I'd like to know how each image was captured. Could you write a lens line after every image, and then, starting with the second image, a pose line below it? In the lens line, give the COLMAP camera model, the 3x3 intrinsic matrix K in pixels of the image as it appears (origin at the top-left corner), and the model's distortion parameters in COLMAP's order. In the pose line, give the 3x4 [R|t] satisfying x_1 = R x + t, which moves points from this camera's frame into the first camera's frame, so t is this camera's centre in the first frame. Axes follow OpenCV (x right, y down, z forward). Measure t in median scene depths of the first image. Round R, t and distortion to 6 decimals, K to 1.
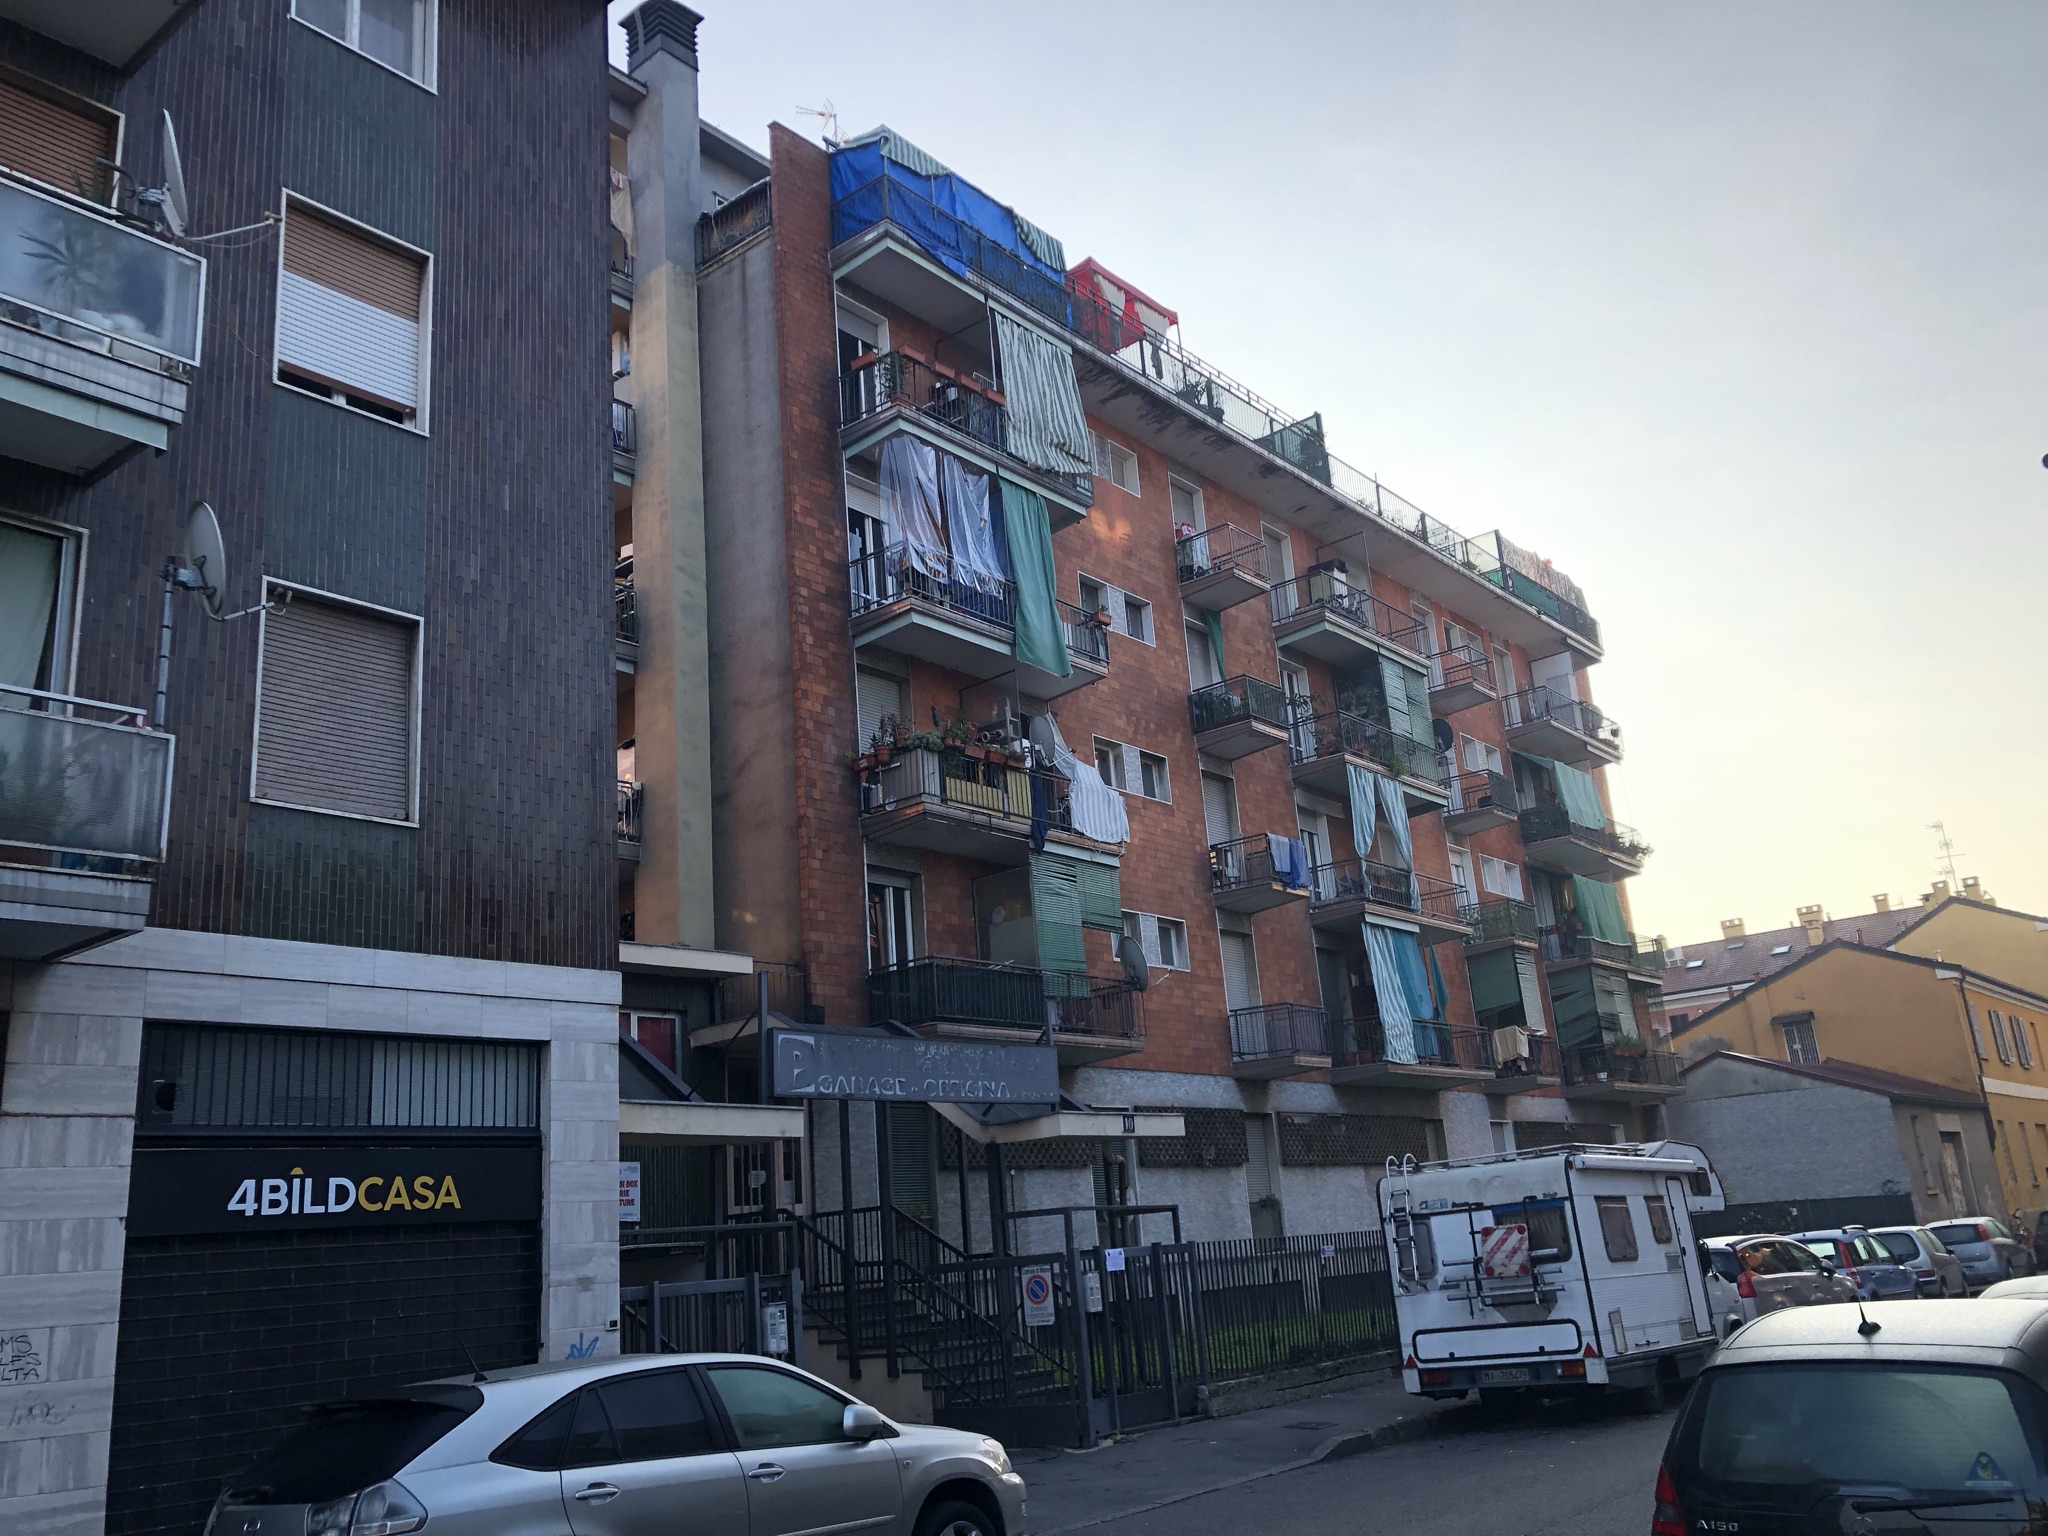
lens RADIAL K [[1676.0, 0, 1005.4], [0, 1676.0, 767.6], [0, 0, 1]] dist [0.055729, -0.052852]
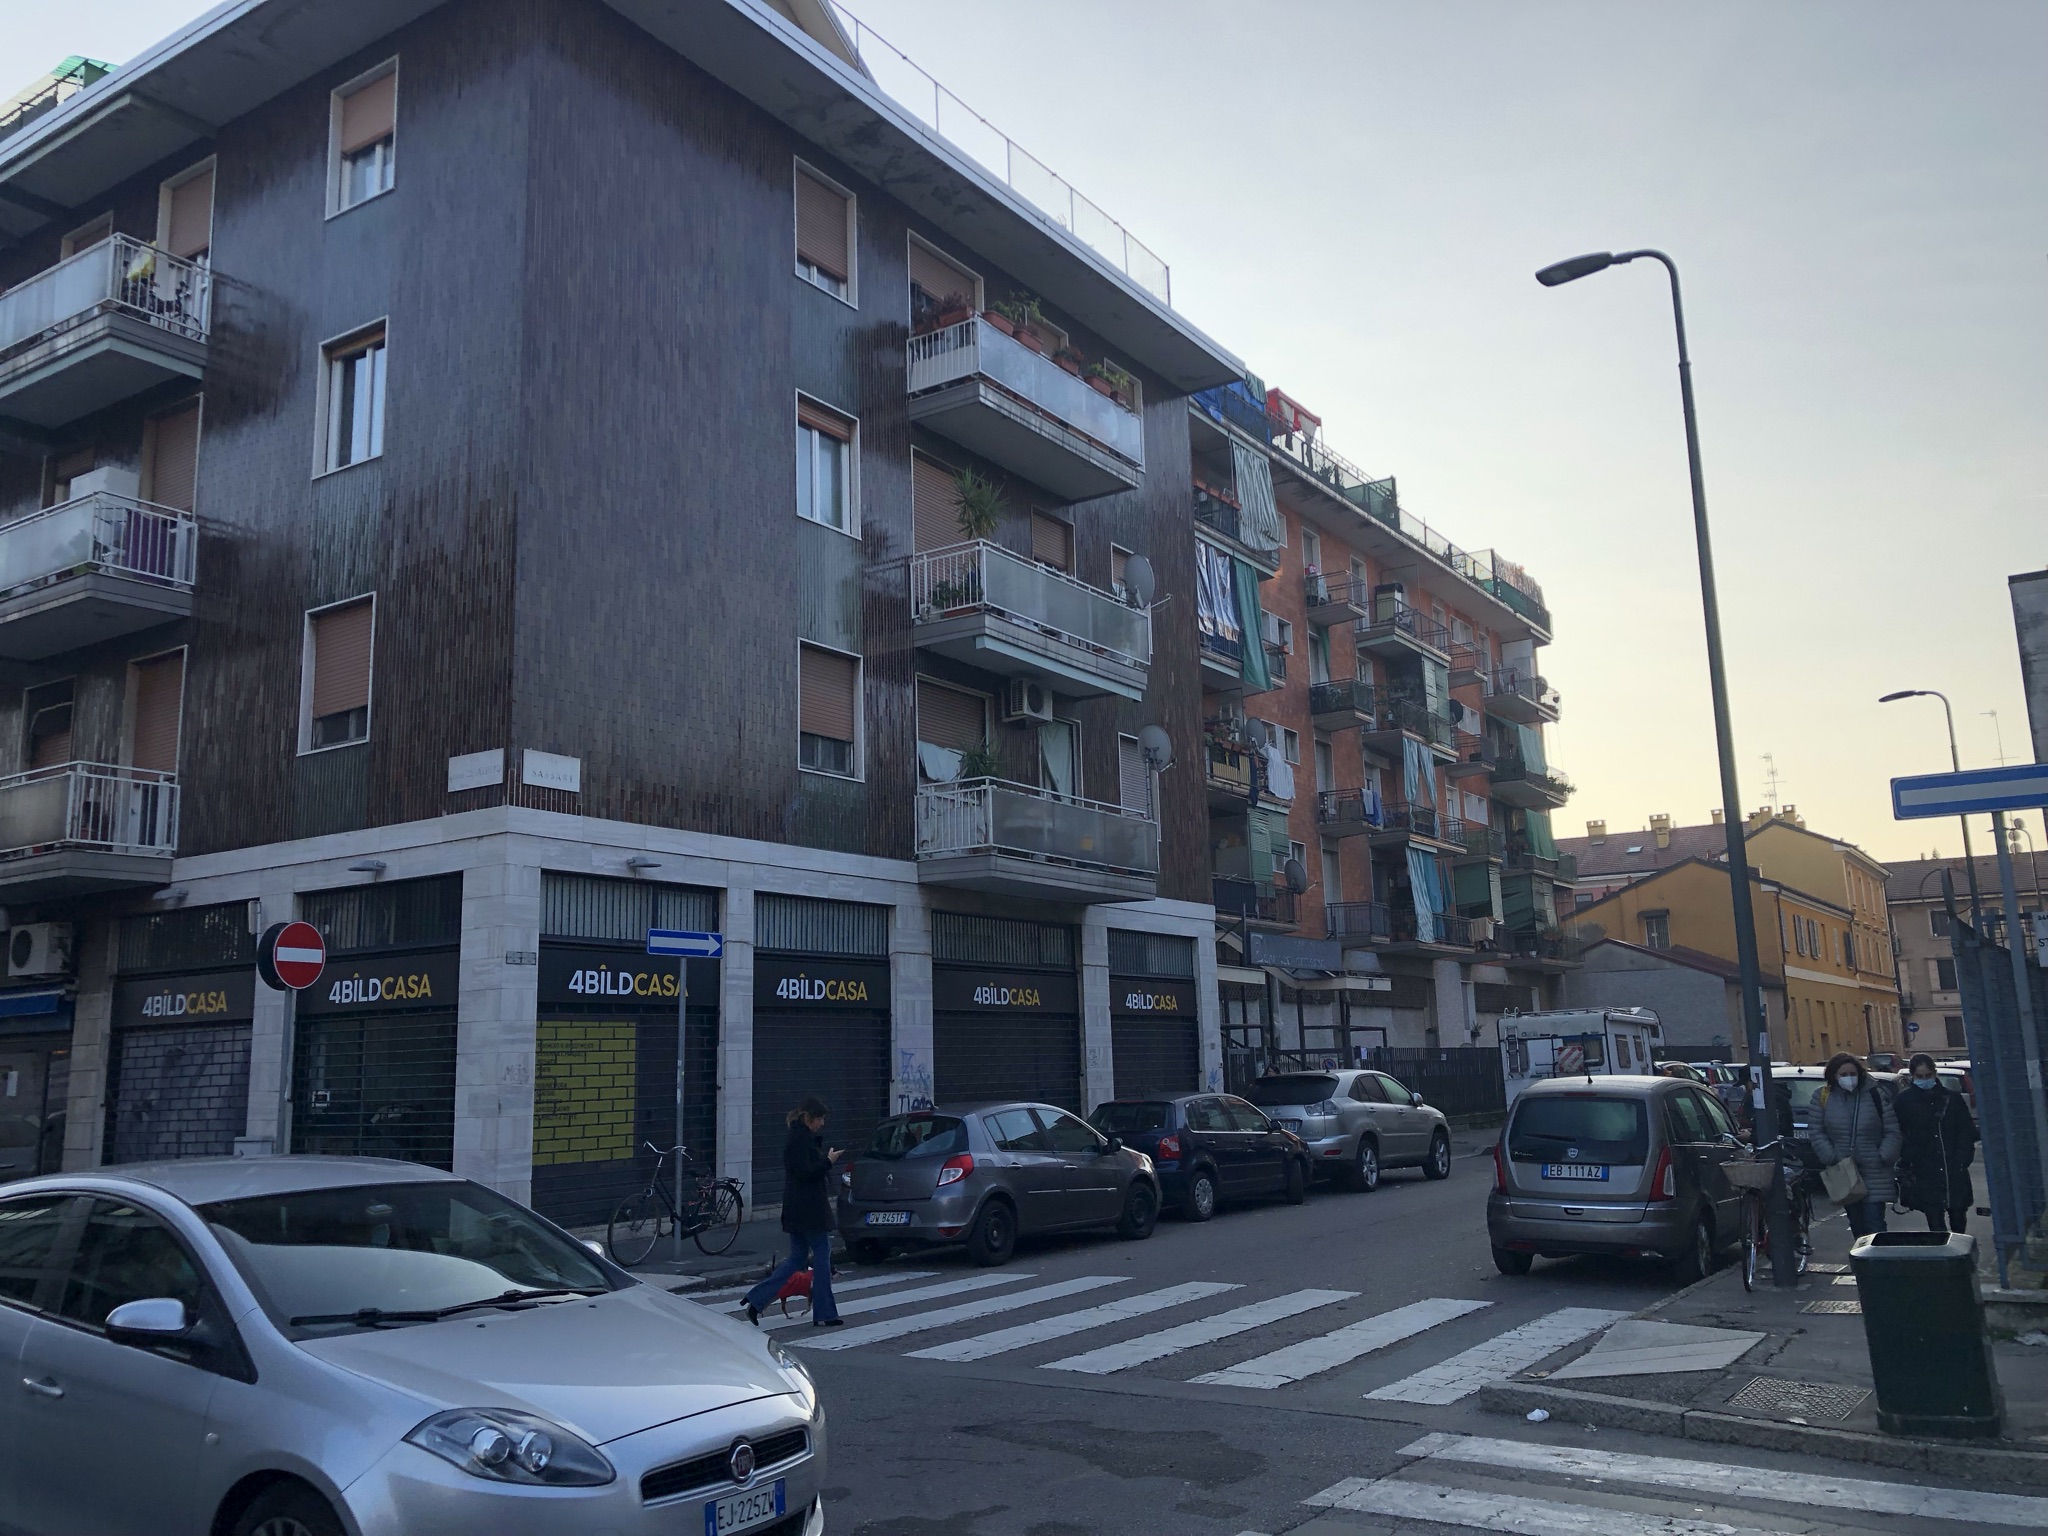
lens RADIAL K [[1676.0, 0, 983.7], [0, 1676.0, 750.7], [0, 0, 1]] dist [0.055729, -0.052852]
pose [[0.994443, 0.068141, 0.080243, -0.278502], [-0.075482, 0.992865, 0.092317, -0.099161], [-0.073380, -0.097860, 0.992491, -0.427639]]
